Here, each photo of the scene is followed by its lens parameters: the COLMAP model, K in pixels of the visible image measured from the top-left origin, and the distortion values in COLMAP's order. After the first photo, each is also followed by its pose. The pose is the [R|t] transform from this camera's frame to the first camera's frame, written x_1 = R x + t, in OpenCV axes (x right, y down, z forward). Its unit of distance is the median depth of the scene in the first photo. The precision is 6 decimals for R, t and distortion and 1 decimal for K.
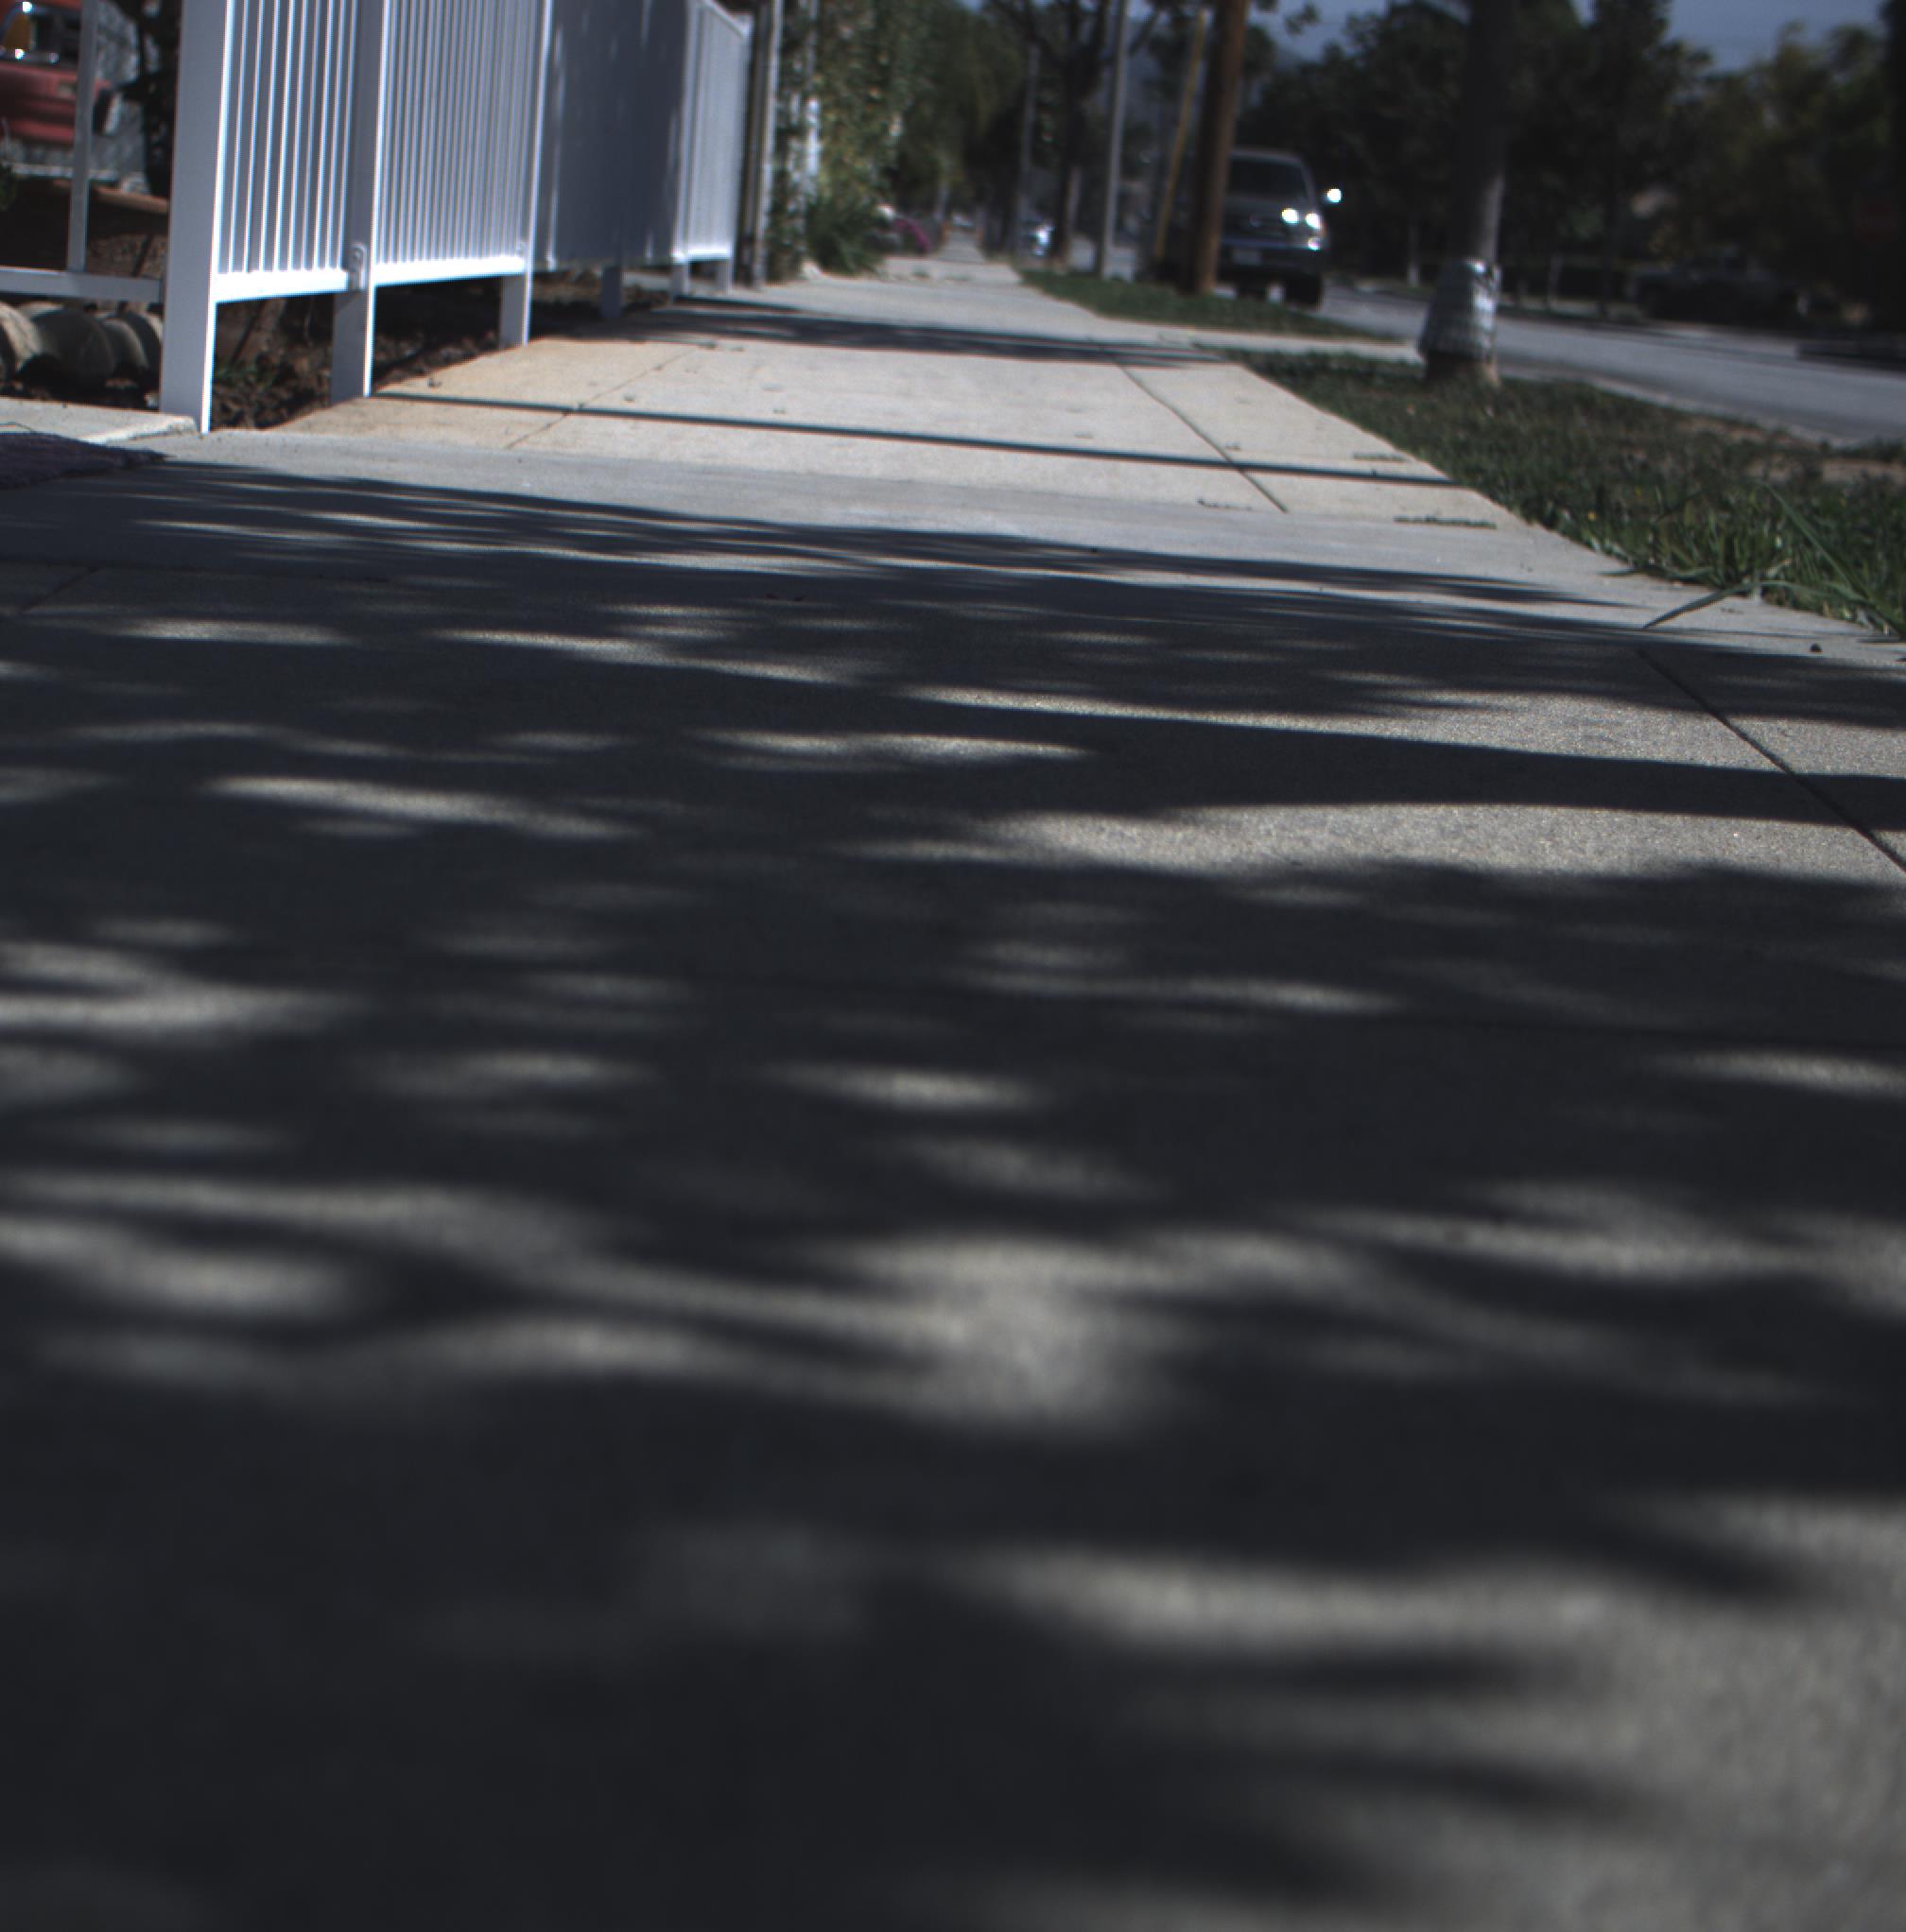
lens RADIAL K [[4389.0, 0, 714.0], [0, 4389.0, 962.3], [0, 0, 1]] dist [-0.173993, 0.873181]
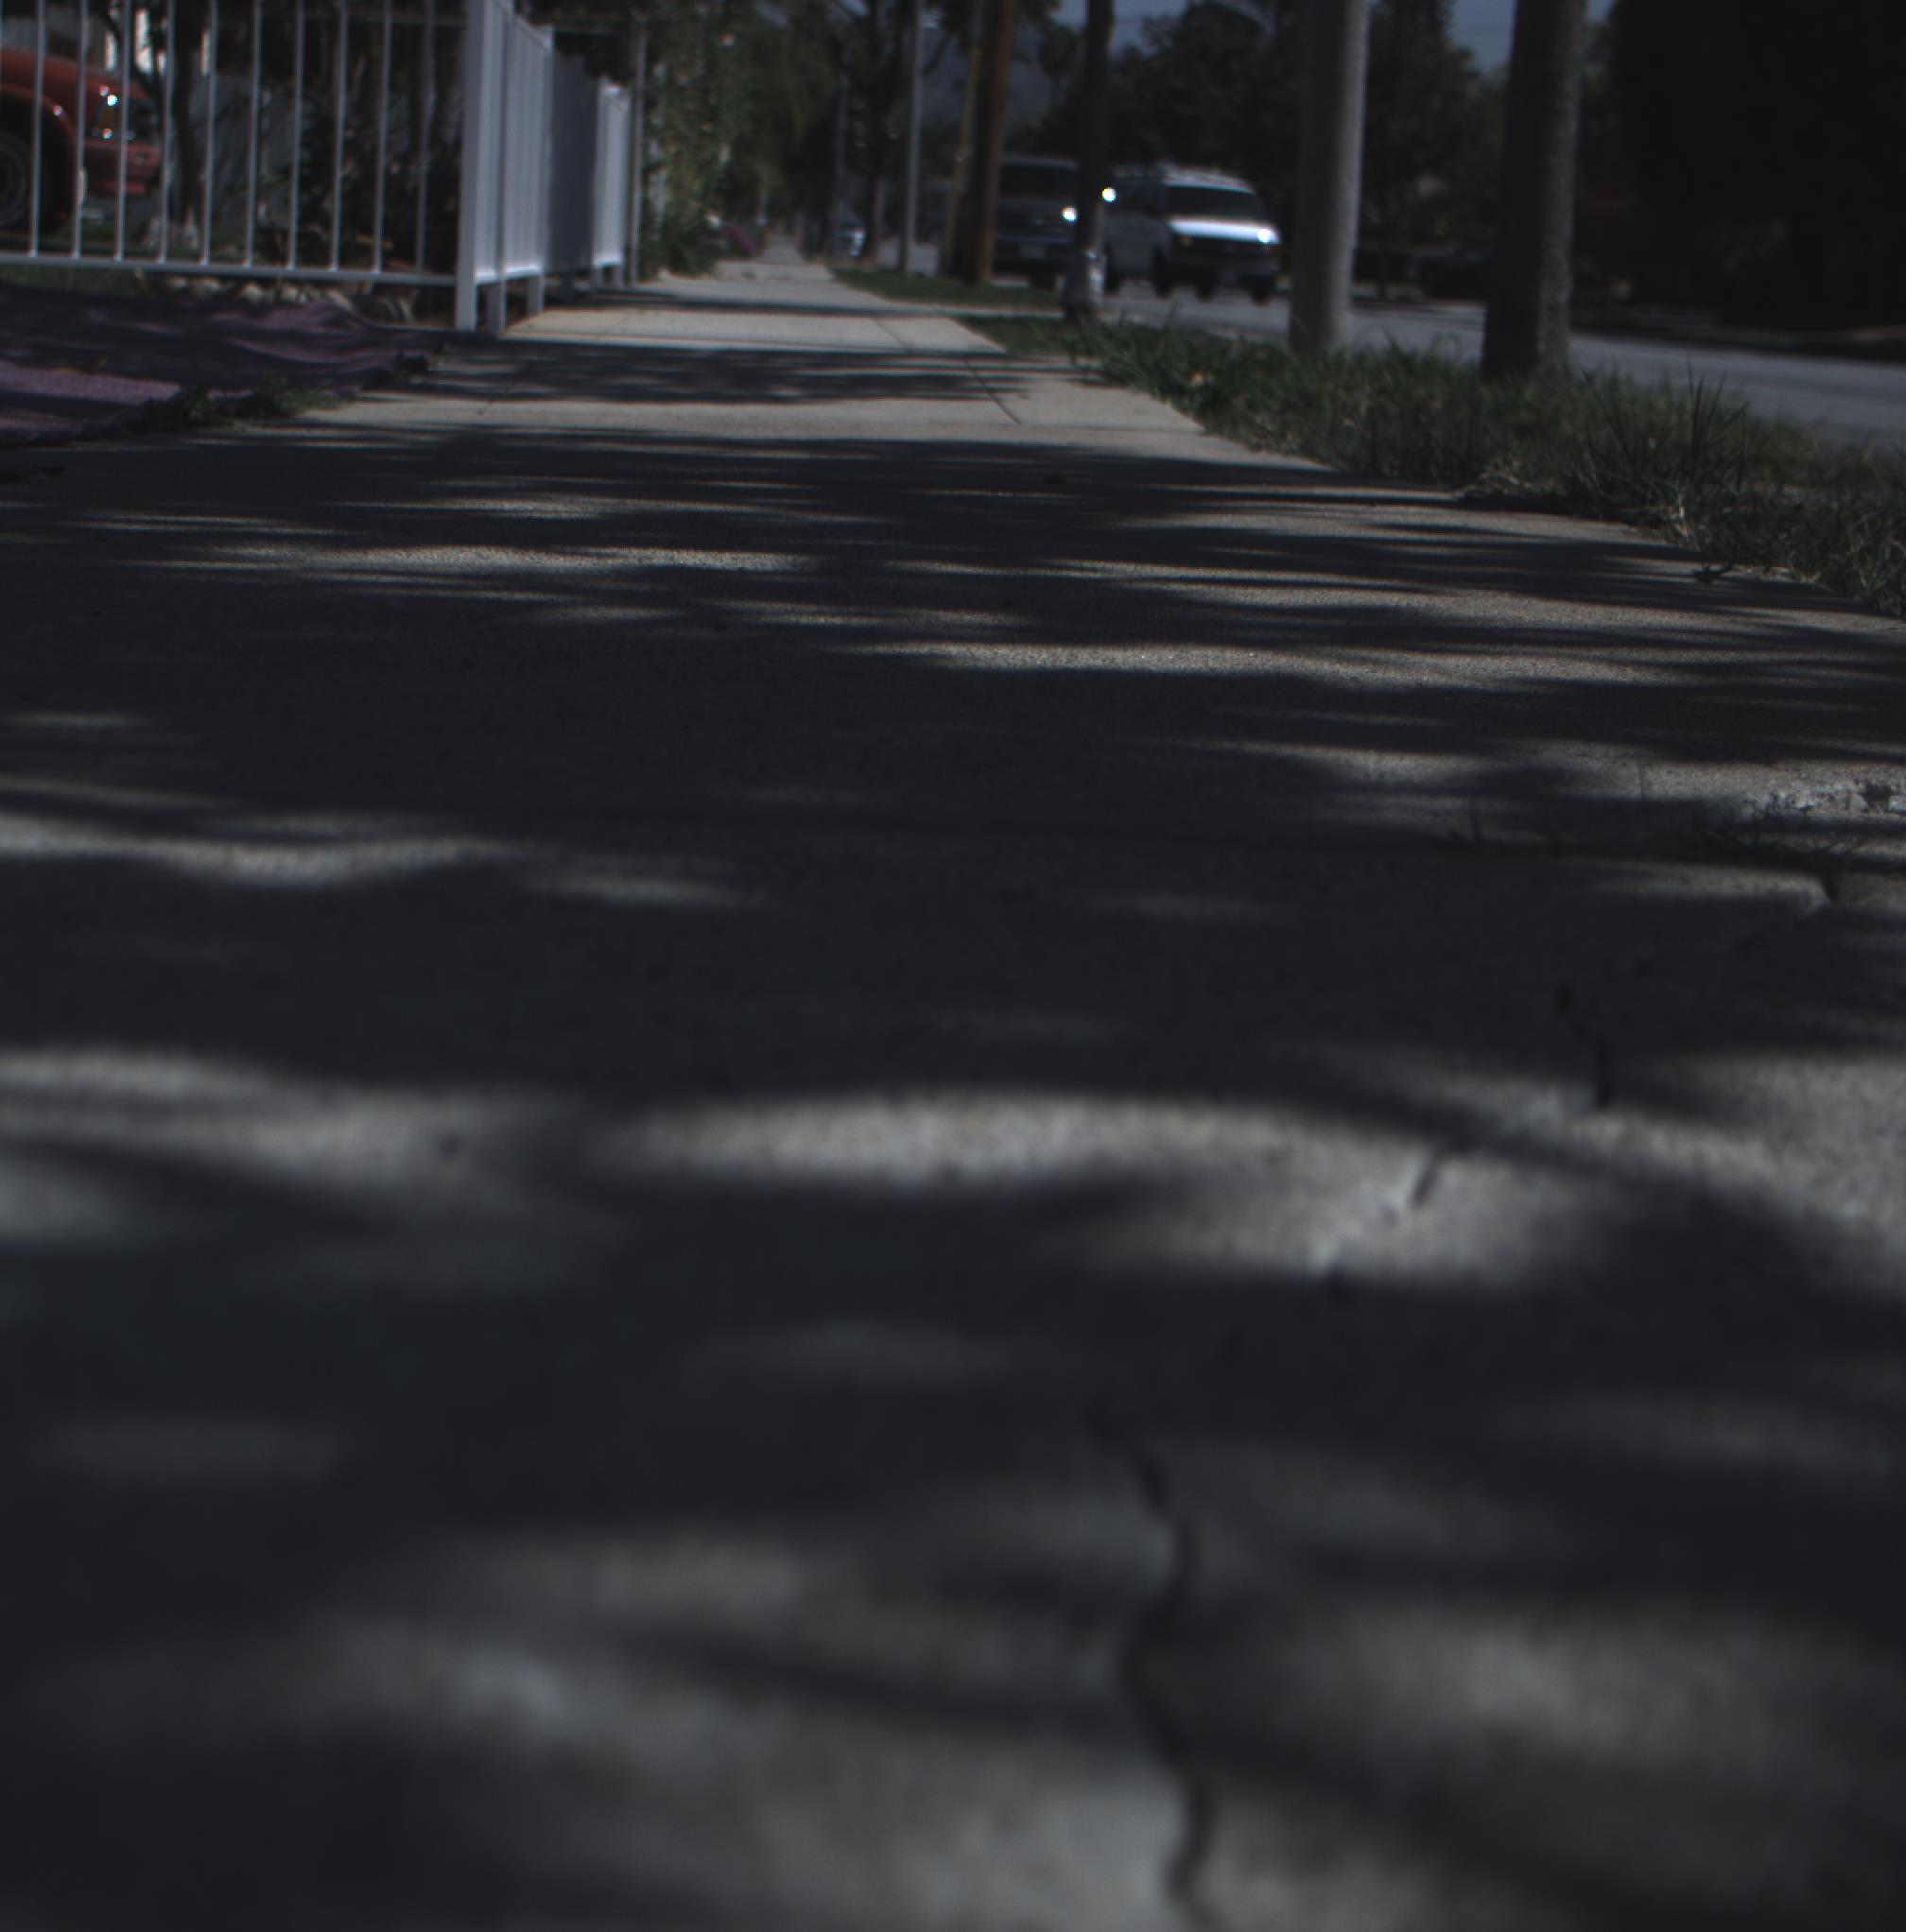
lens RADIAL K [[4389.0, 0, 714.0], [0, 4389.0, 962.3], [0, 0, 1]] dist [-0.173993, 0.873181]
pose [[0.998777, -0.034753, 0.035179, -0.012591], [0.034814, 0.999393, -0.001124, 0.037236], [-0.035118, 0.002348, 0.999380, -0.228960]]
